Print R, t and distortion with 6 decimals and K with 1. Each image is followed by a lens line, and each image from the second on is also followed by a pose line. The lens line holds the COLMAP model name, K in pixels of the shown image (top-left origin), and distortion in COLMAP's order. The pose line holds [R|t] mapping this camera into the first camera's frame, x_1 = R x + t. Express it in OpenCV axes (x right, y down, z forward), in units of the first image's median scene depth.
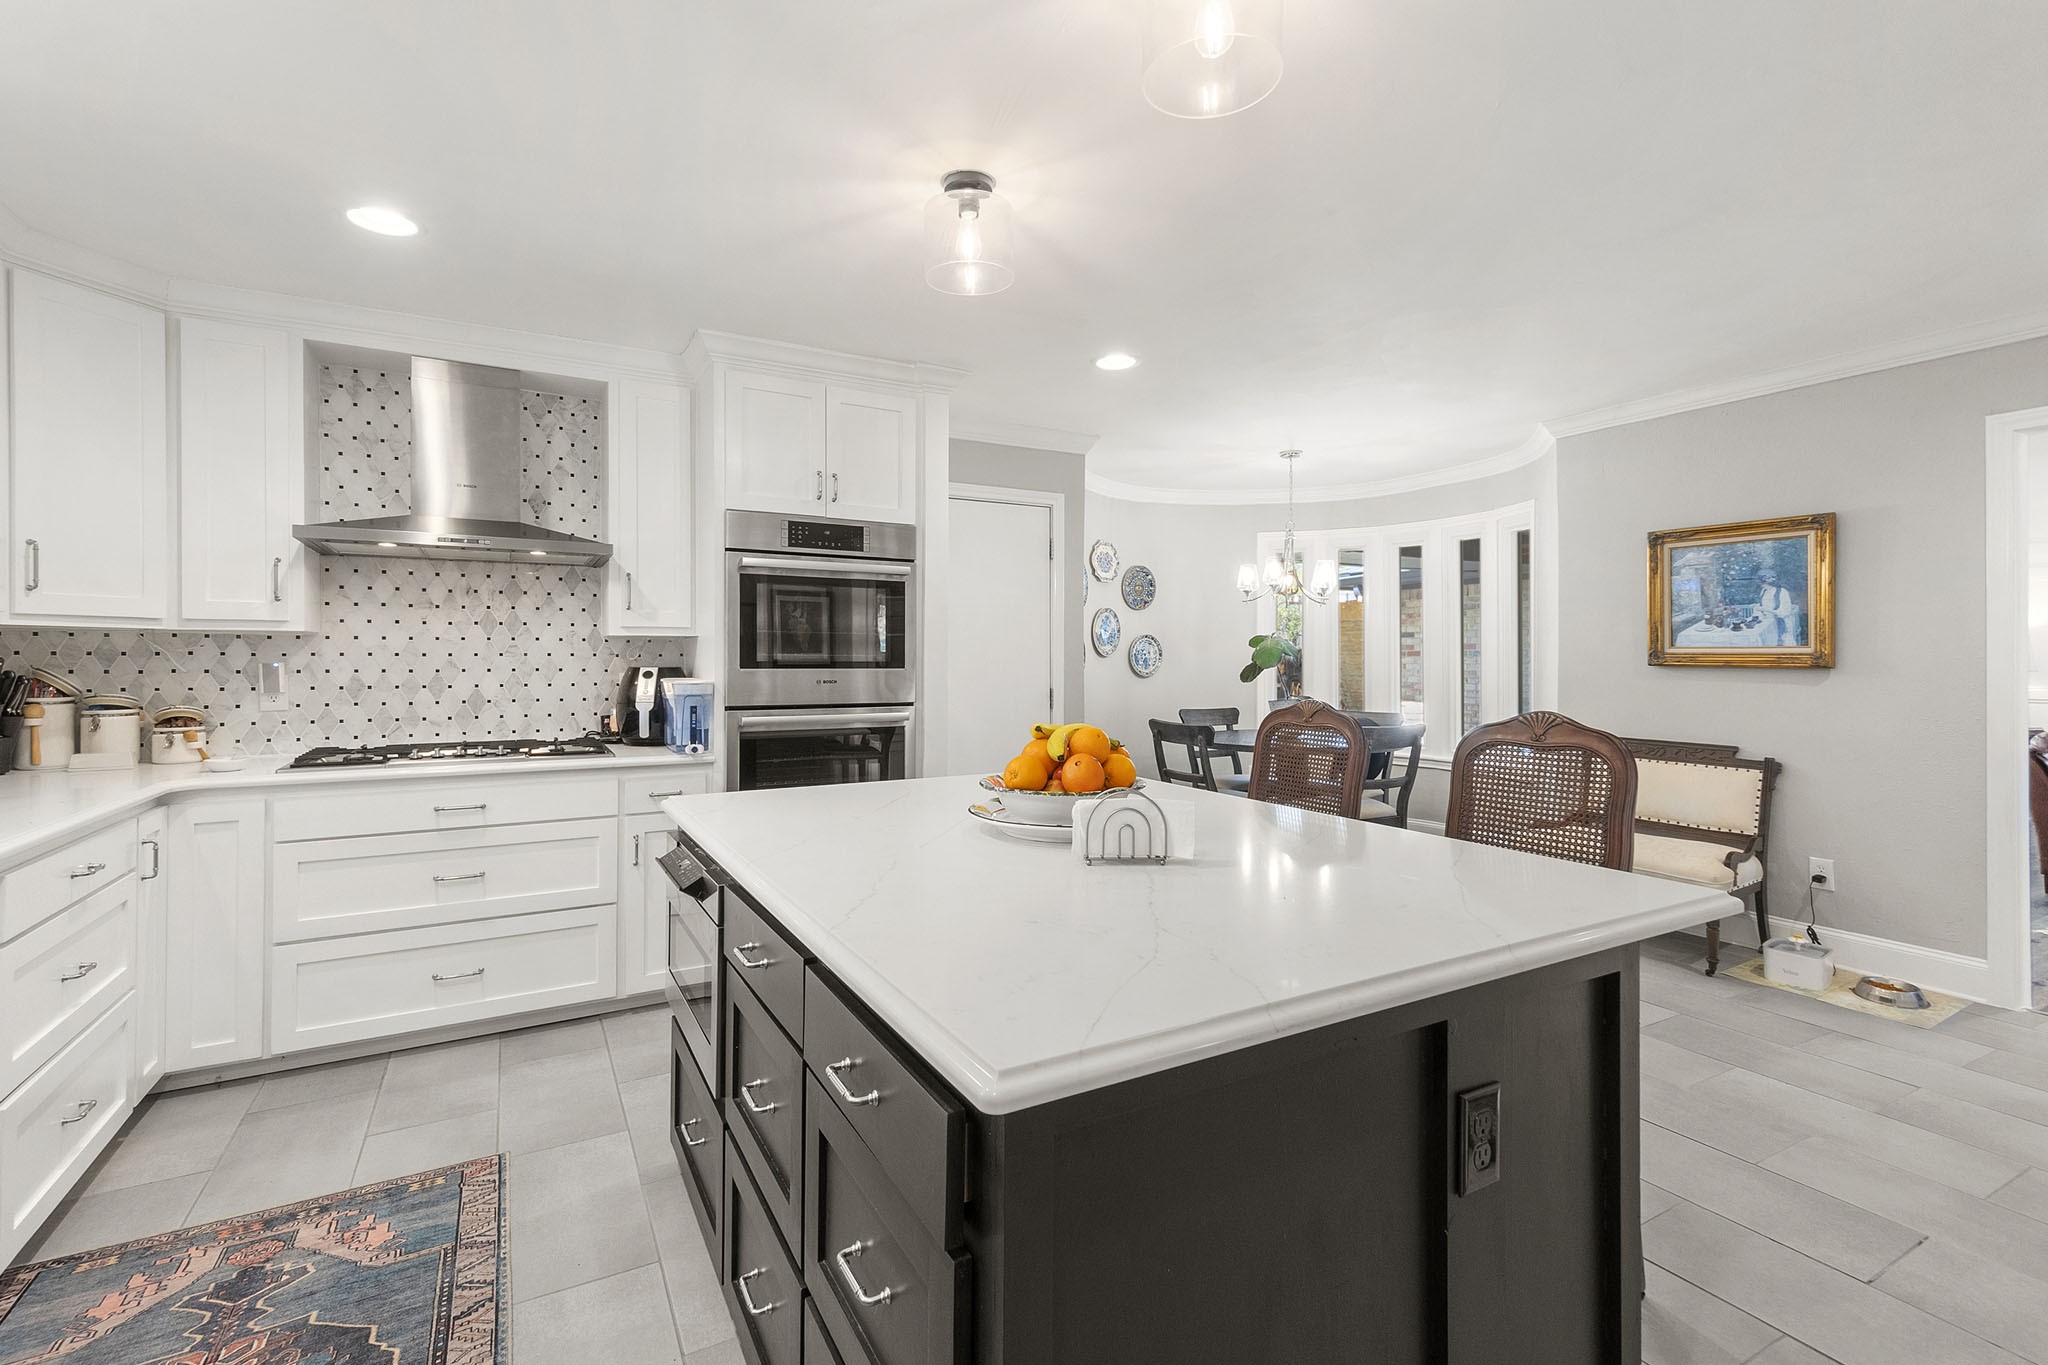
lens RADIAL K [[913.6, 0, 1023.0], [0, 913.6, 659.2], [0, 0, 1]] dist [0.008284, -0.000427]
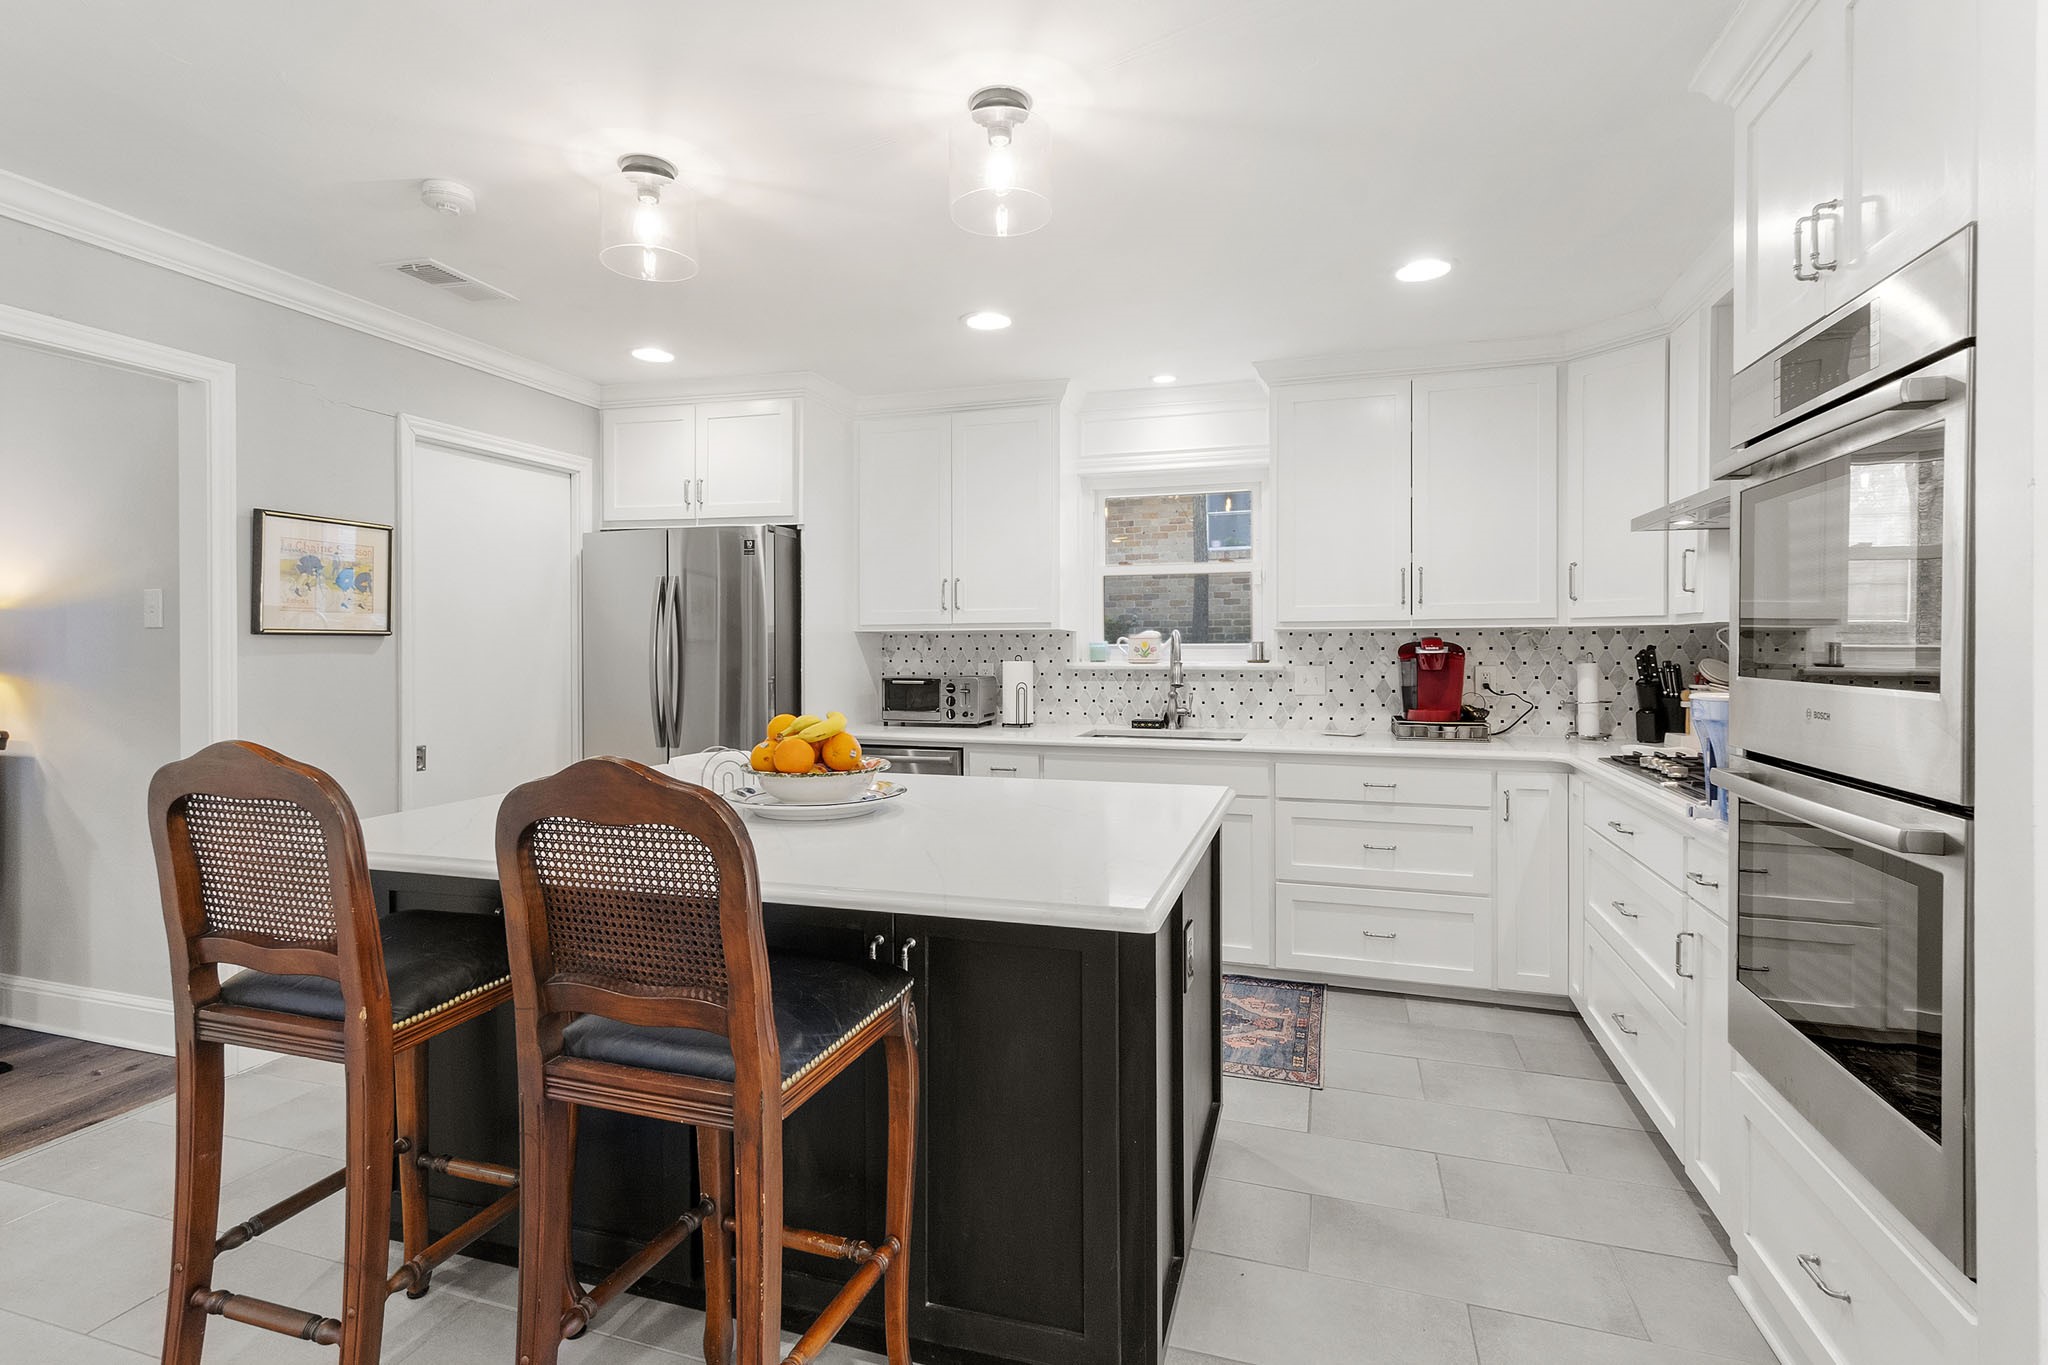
lens RADIAL K [[976.7, 0, 1012.8], [0, 976.7, 668.4], [0, 0, 1]] dist [0.001104, -0.000427]
pose [[-0.736813, 0.014998, -0.675930, 0.395602], [-0.001510, 0.999715, 0.023828, -0.007369], [0.676095, 0.018578, -0.736580, 1.220604]]
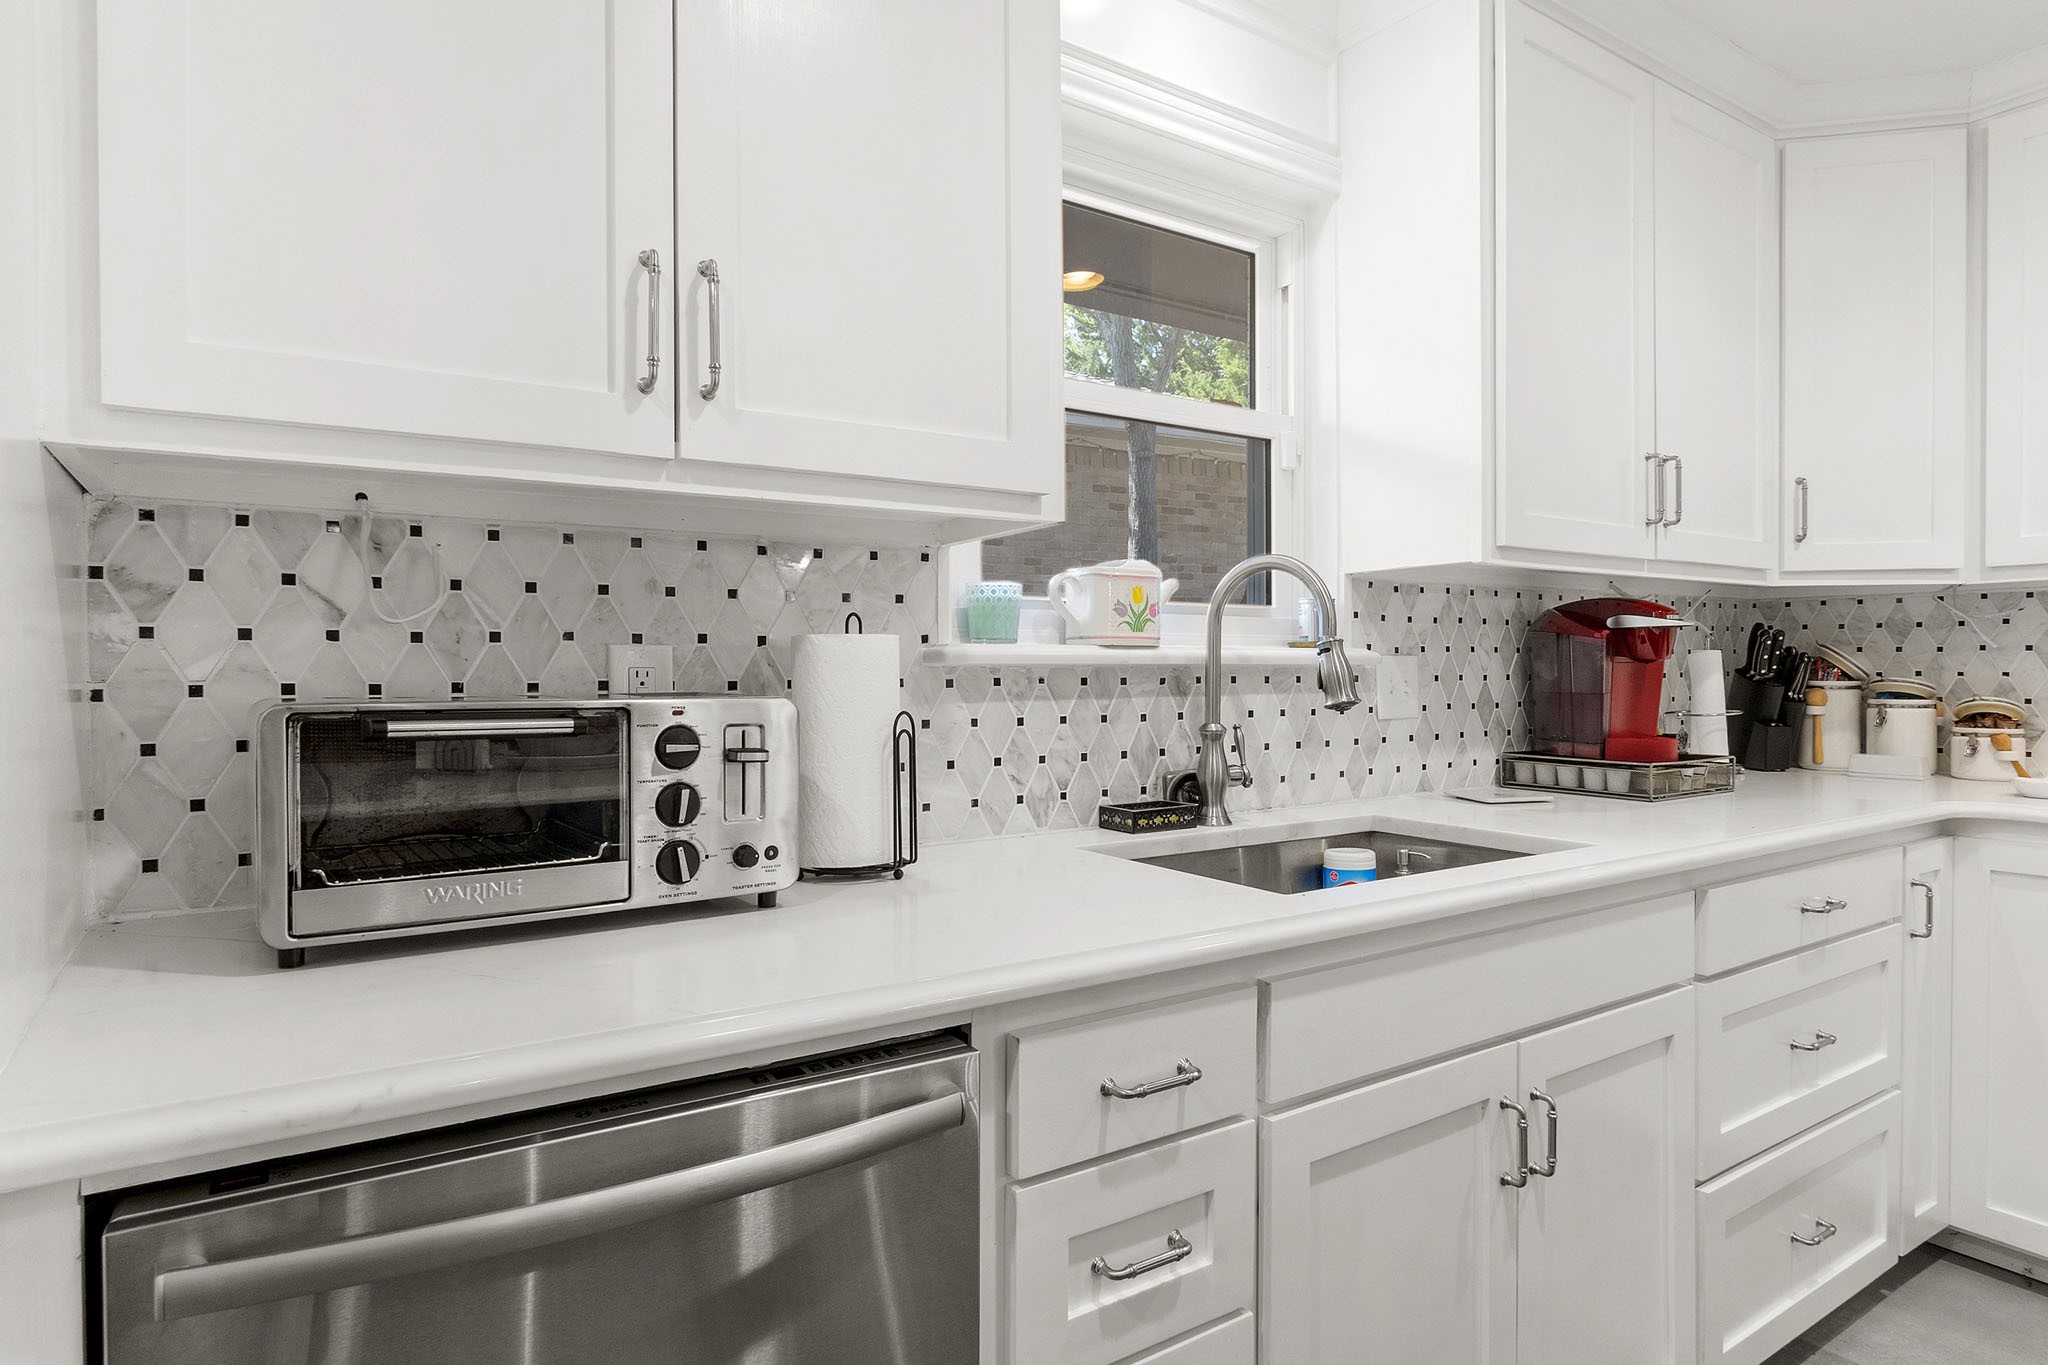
lens RADIAL K [[1146.7, 0, 1015.0], [0, 1146.7, 676.5], [0, 0, 1]] dist [-0.000450, 0.000356]
pose [[0.078878, 0.006073, -0.996866, -0.114460], [-0.001030, 0.999981, 0.006011, 0.030047], [0.996884, 0.000553, 0.078883, 0.199449]]
